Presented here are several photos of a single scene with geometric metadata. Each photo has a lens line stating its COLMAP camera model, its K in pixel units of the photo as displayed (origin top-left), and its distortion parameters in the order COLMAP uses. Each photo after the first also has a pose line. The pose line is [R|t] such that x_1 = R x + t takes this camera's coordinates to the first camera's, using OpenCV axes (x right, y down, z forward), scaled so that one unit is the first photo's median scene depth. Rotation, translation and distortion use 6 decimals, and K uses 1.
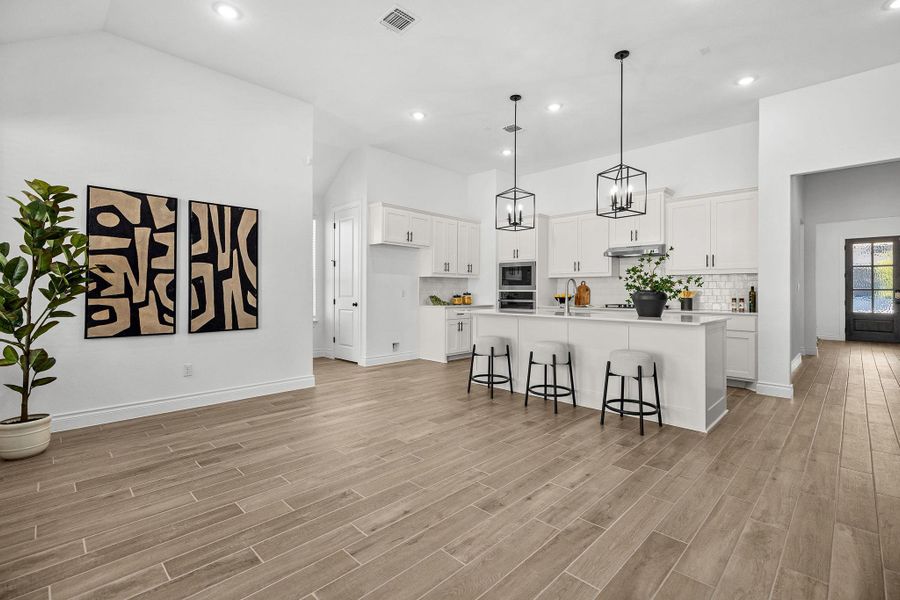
lens RADIAL K [[407.4, 0, 450.4], [0, 407.4, 289.5], [0, 0, 1]] dist [0.003129, 0.001282]
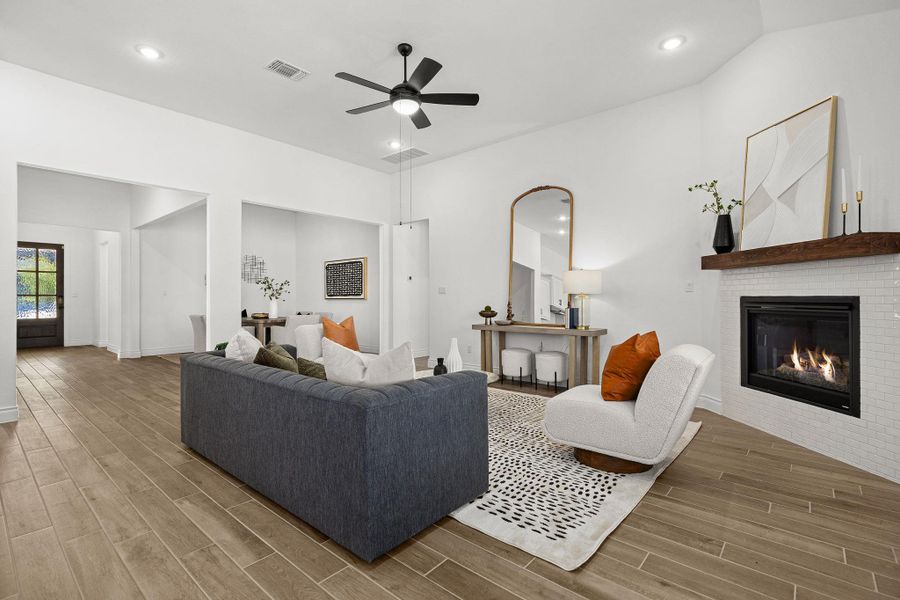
lens RADIAL K [[424.8, 0, 445.7], [0, 424.8, 294.7], [0, 0, 1]] dist [0.014409, -0.000466]
pose [[-0.062625, 0.004208, 0.998028, -0.171460], [-0.001891, 0.999989, -0.004335, 0.003879], [-0.998035, -0.002159, -0.062616, 0.203367]]
